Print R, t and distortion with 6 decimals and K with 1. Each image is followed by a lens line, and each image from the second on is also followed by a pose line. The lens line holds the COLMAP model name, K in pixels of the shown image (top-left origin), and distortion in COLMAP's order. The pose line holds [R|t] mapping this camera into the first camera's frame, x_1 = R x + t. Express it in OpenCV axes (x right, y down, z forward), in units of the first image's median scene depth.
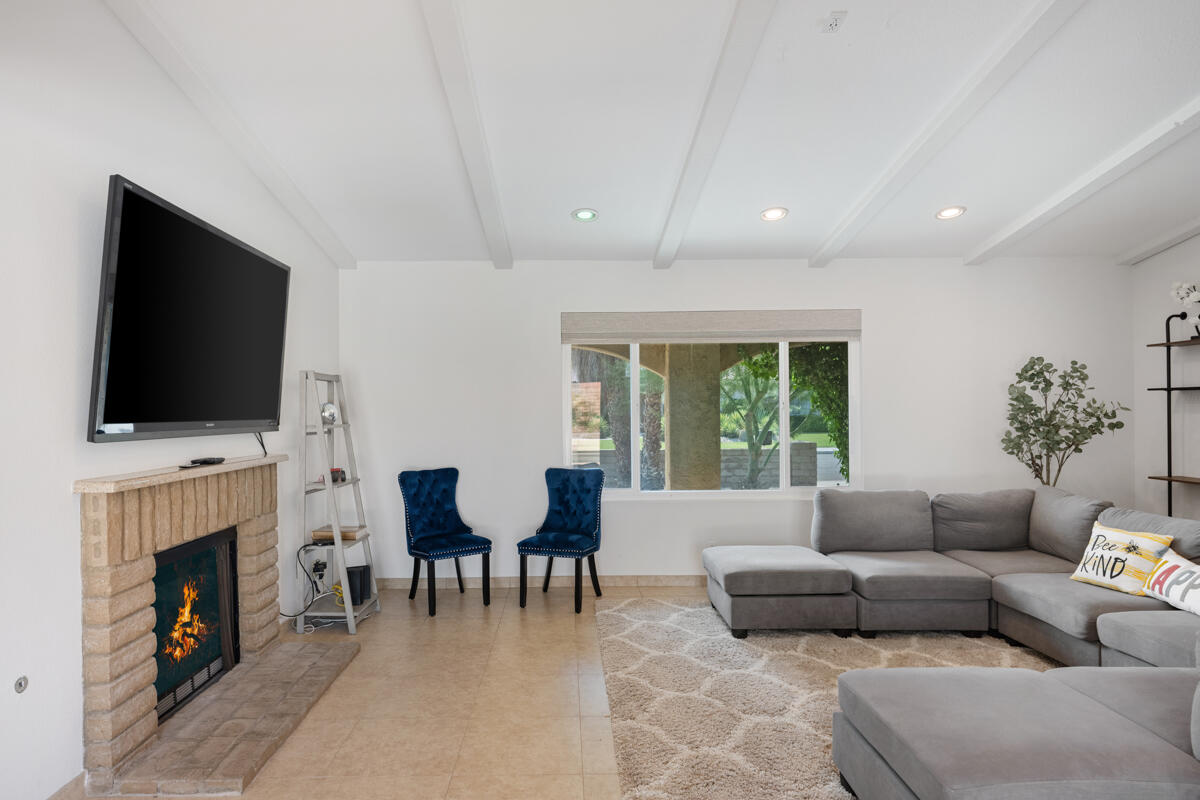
lens RADIAL K [[691.6, 0, 572.8], [0, 691.6, 409.3], [0, 0, 1]] dist [-0.002017, 0.000271]
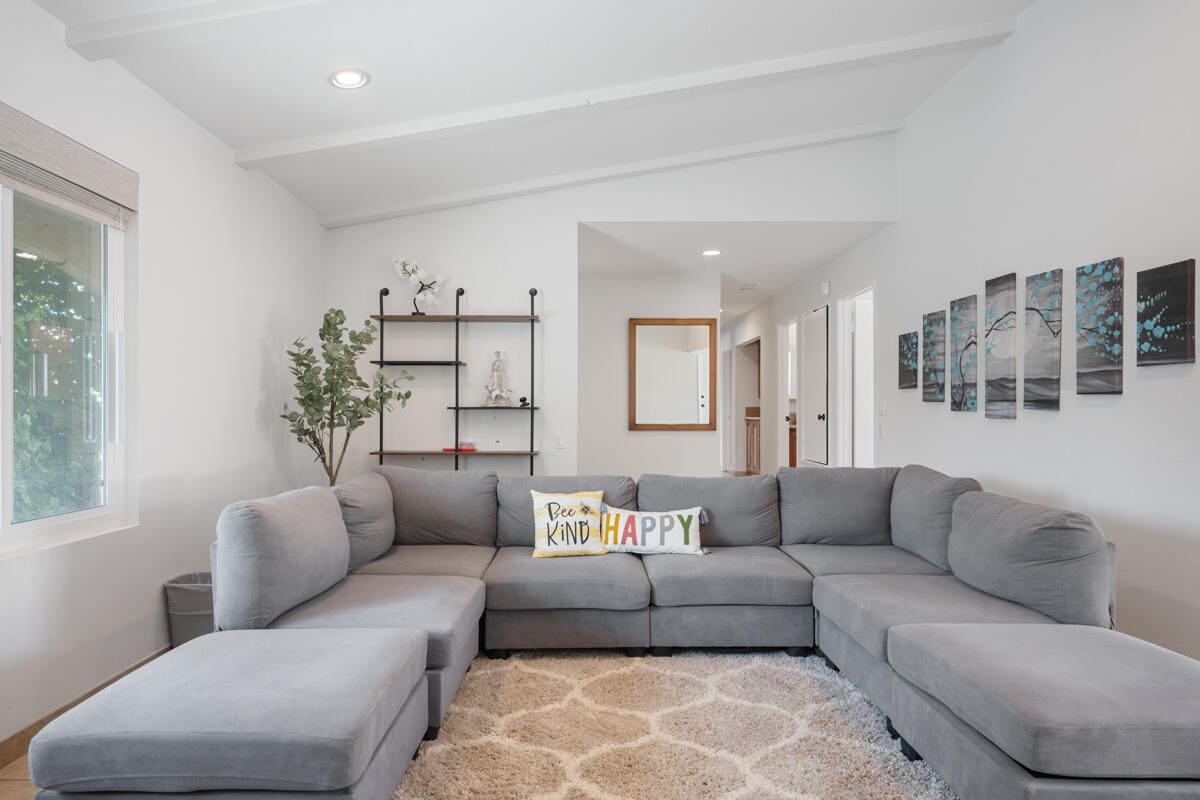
lens RADIAL K [[686.9, 0, 603.5], [0, 686.9, 412.8], [0, 0, 1]] dist [-0.007974, -0.000203]
pose [[0.006093, 0.004474, 0.999971, -0.164697], [0.000499, 0.999990, -0.004478, 0.063719], [-0.999981, 0.000527, 0.006091, 0.914669]]
